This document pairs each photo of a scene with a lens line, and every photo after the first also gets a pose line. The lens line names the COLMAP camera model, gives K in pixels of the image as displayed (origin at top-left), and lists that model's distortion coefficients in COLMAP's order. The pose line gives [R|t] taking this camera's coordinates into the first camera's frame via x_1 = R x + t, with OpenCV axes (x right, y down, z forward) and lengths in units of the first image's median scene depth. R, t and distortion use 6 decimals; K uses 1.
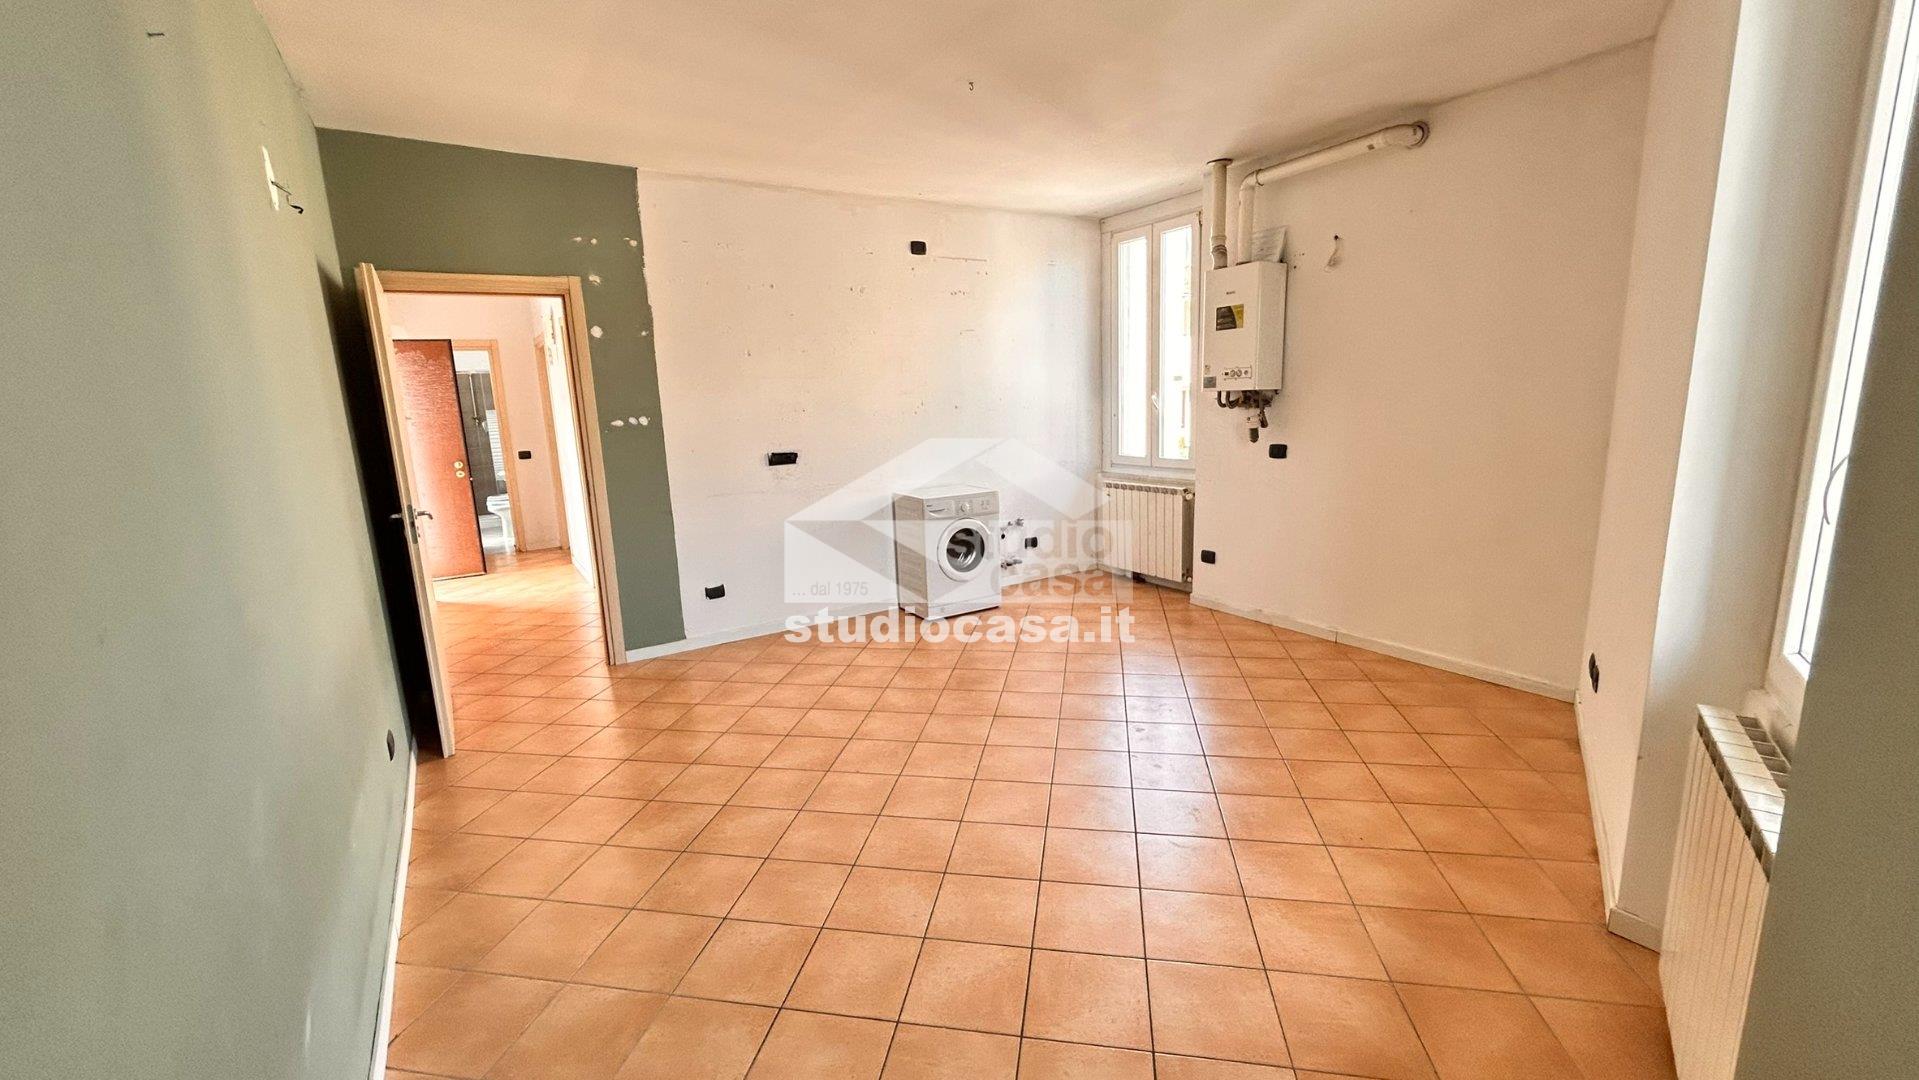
lens RADIAL K [[789.8, 0, 948.8], [0, 789.8, 545.8], [0, 0, 1]] dist [-0.000988, -0.000654]
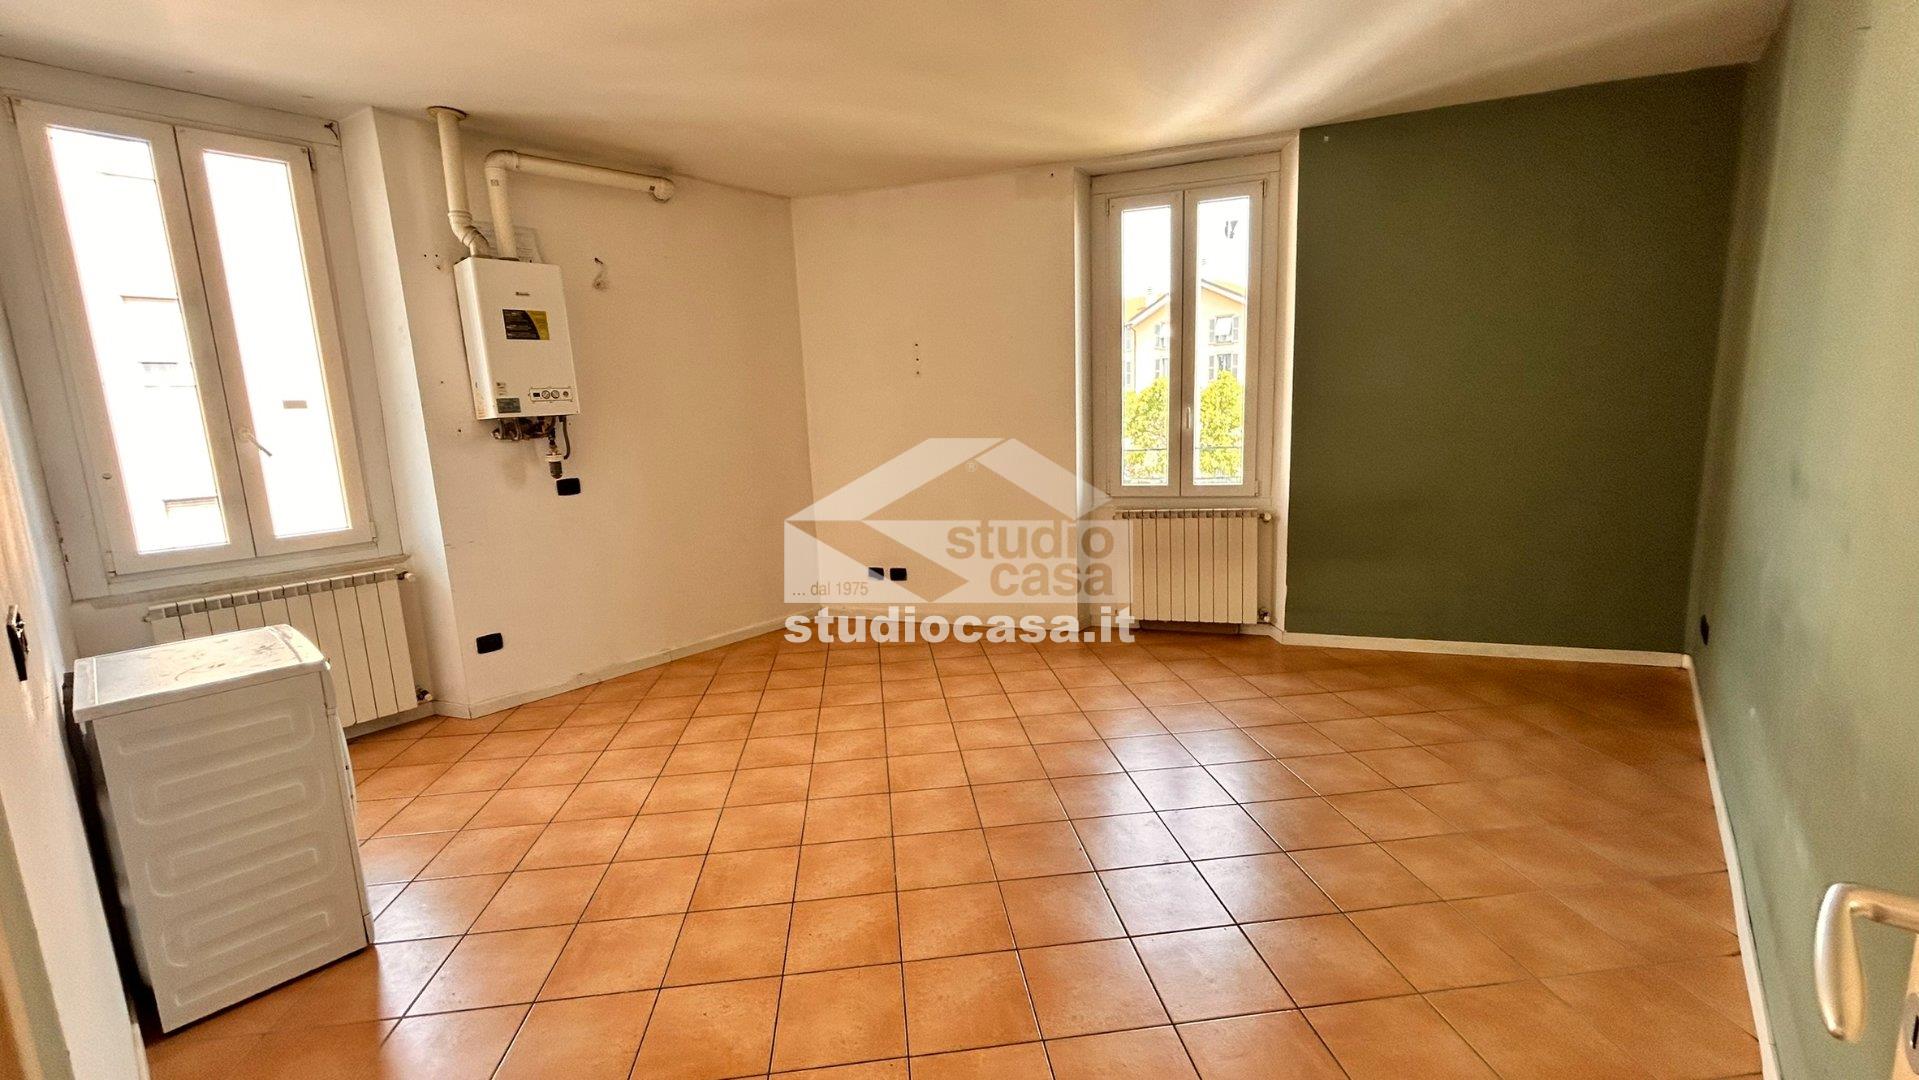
lens RADIAL K [[789.8, 0, 949.1], [0, 789.8, 538.4], [0, 0, 1]] dist [-0.000988, -0.000654]
pose [[-0.292429, -0.112633, 0.949631, -0.552791], [0.234826, 0.954176, 0.185484, -0.130989], [-0.927007, 0.277239, -0.252580, 0.866610]]
